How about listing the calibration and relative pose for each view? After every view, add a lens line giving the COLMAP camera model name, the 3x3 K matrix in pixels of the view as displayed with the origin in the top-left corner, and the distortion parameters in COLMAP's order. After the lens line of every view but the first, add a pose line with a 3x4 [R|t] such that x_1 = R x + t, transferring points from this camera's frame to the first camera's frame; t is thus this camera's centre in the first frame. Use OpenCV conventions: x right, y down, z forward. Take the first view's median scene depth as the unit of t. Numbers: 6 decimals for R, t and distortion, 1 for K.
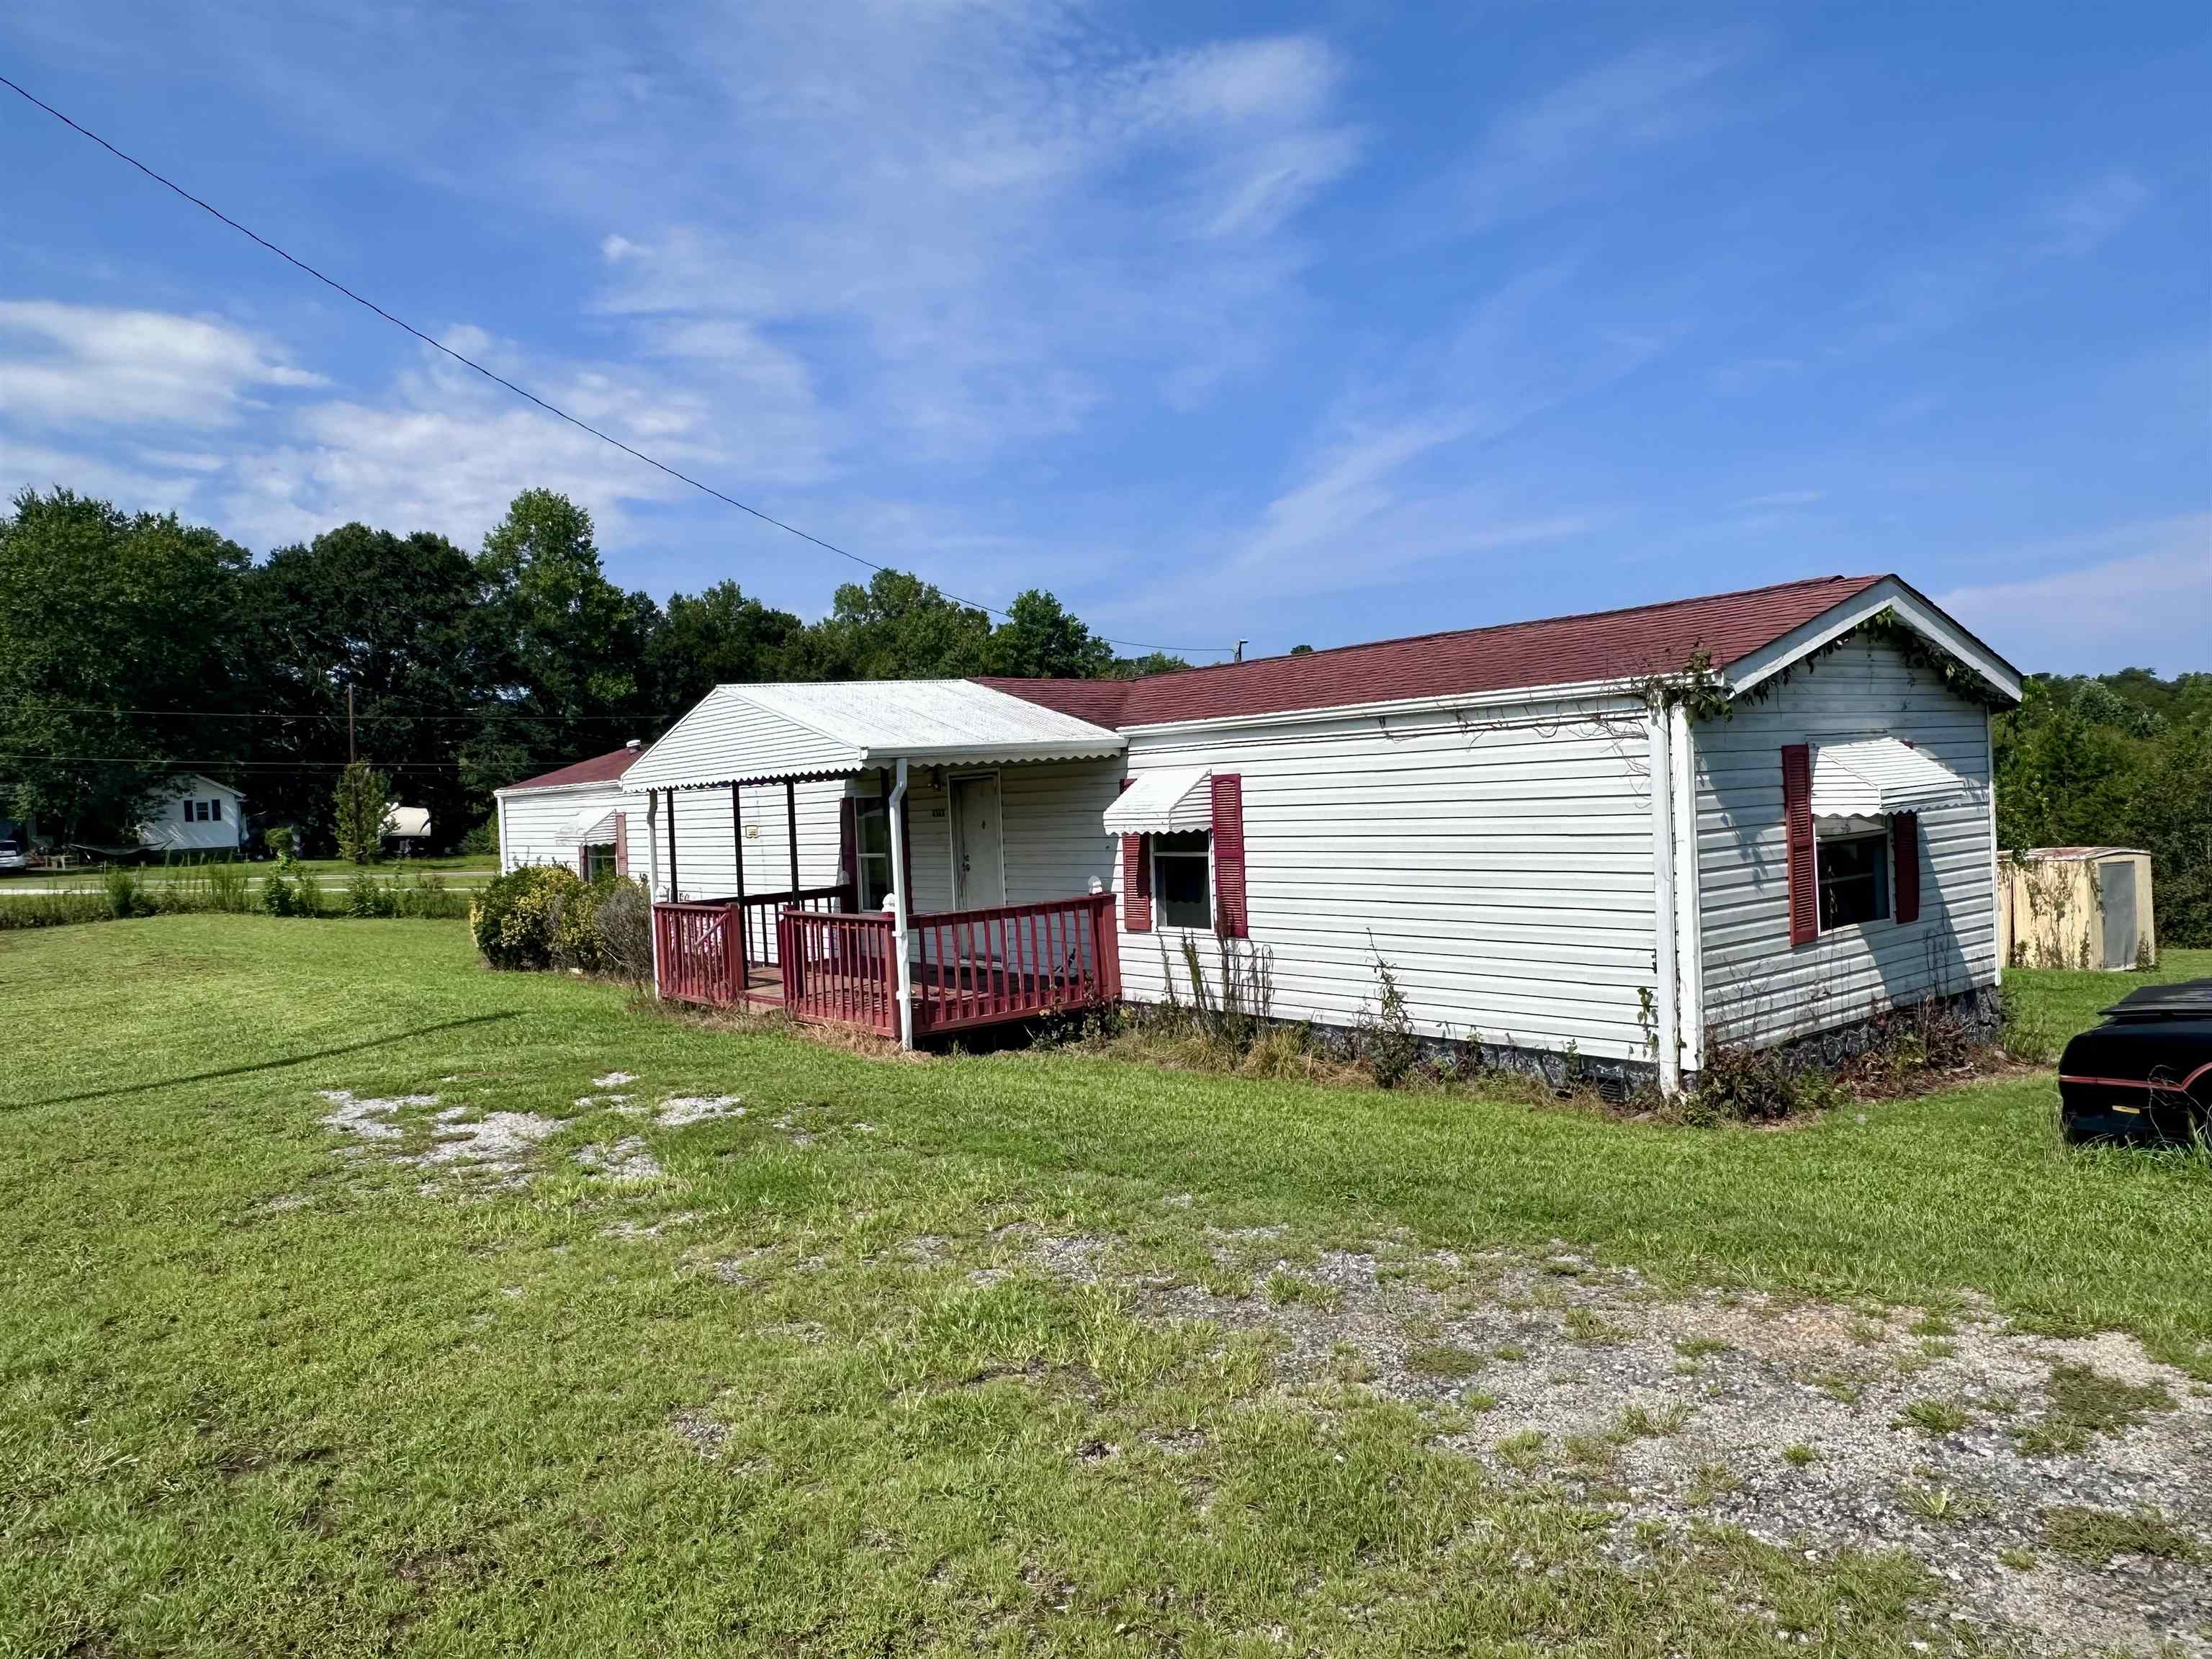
lens RADIAL K [[1567.5, 0, 1106.3], [0, 1567.5, 832.3], [0, 0, 1]] dist [-0.003584, -0.000216]
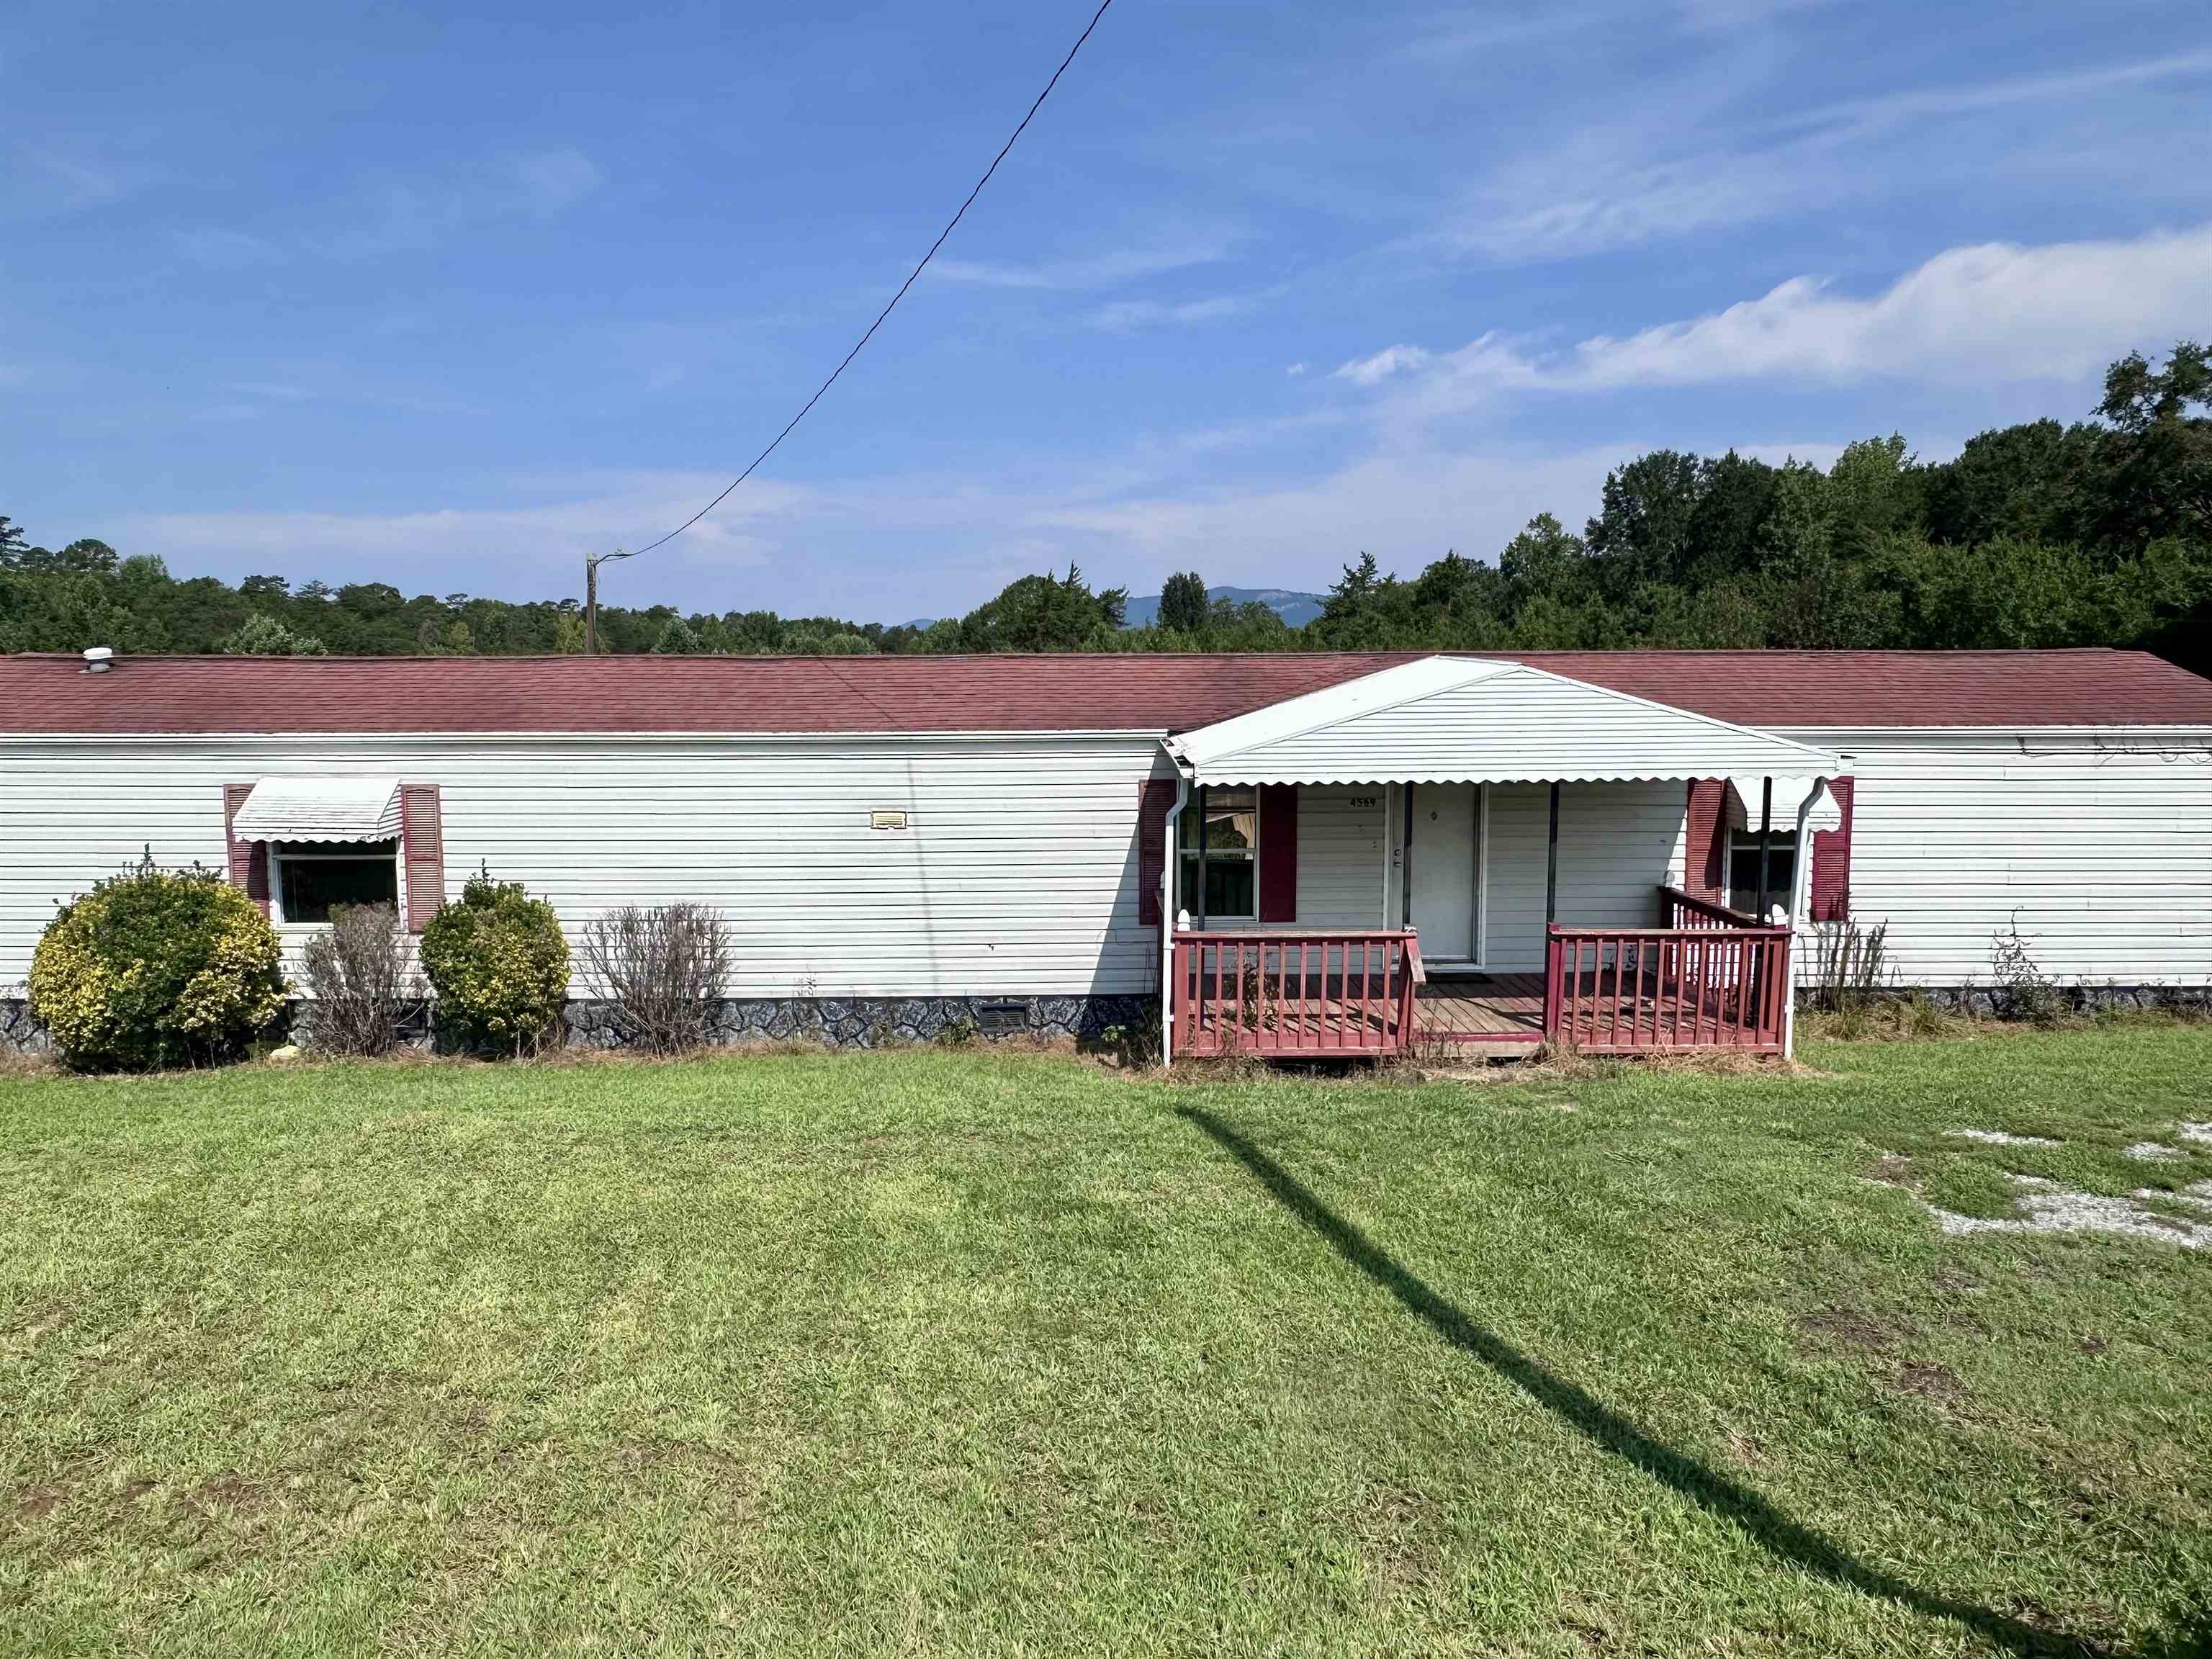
lens RADIAL K [[1567.5, 0, 1109.2], [0, 1567.5, 836.9], [0, 0, 1]] dist [-0.003584, -0.000216]
pose [[0.602391, -0.038702, 0.797263, -1.146780], [-0.009245, 0.998419, 0.055452, -0.051694], [-0.798148, -0.040775, 0.601080, 0.751666]]
